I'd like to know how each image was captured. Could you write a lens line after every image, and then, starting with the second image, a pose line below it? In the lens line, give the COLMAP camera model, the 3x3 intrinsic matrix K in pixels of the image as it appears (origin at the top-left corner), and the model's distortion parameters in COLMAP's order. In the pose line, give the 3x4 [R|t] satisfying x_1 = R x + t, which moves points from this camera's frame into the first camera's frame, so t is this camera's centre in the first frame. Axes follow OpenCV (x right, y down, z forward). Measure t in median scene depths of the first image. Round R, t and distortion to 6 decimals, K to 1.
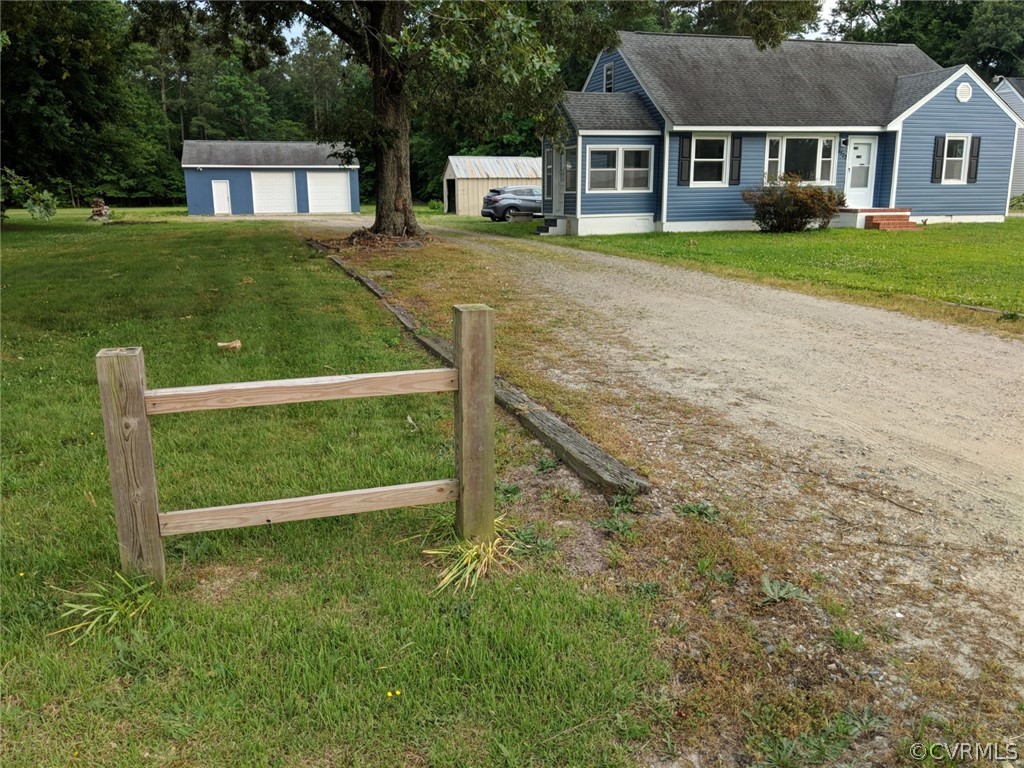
lens RADIAL K [[818.2, 0, 505.0], [0, 818.2, 385.7], [0, 0, 1]] dist [0.069543, -0.112696]
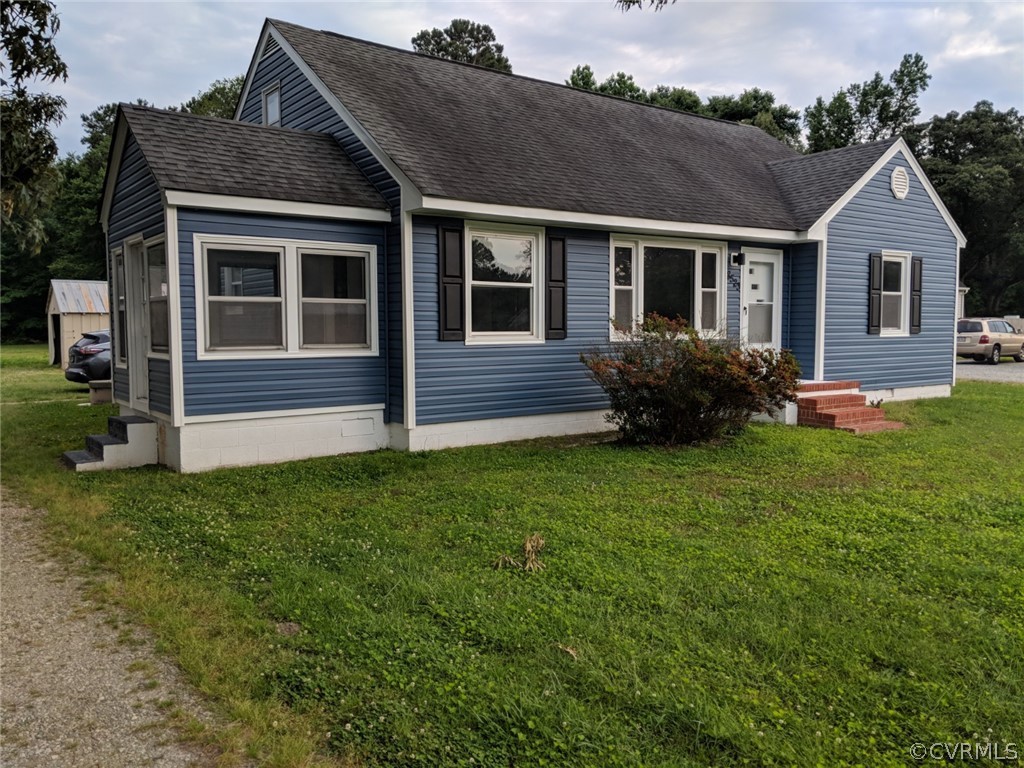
lens RADIAL K [[822.0, 0, 514.0], [0, 822.0, 384.8], [0, 0, 1]] dist [0.076290, -0.013128]
pose [[0.942069, -0.018111, 0.334929, 0.102230], [0.072328, 0.986018, -0.150122, -0.150201], [-0.327527, 0.165650, 0.930208, 0.581960]]
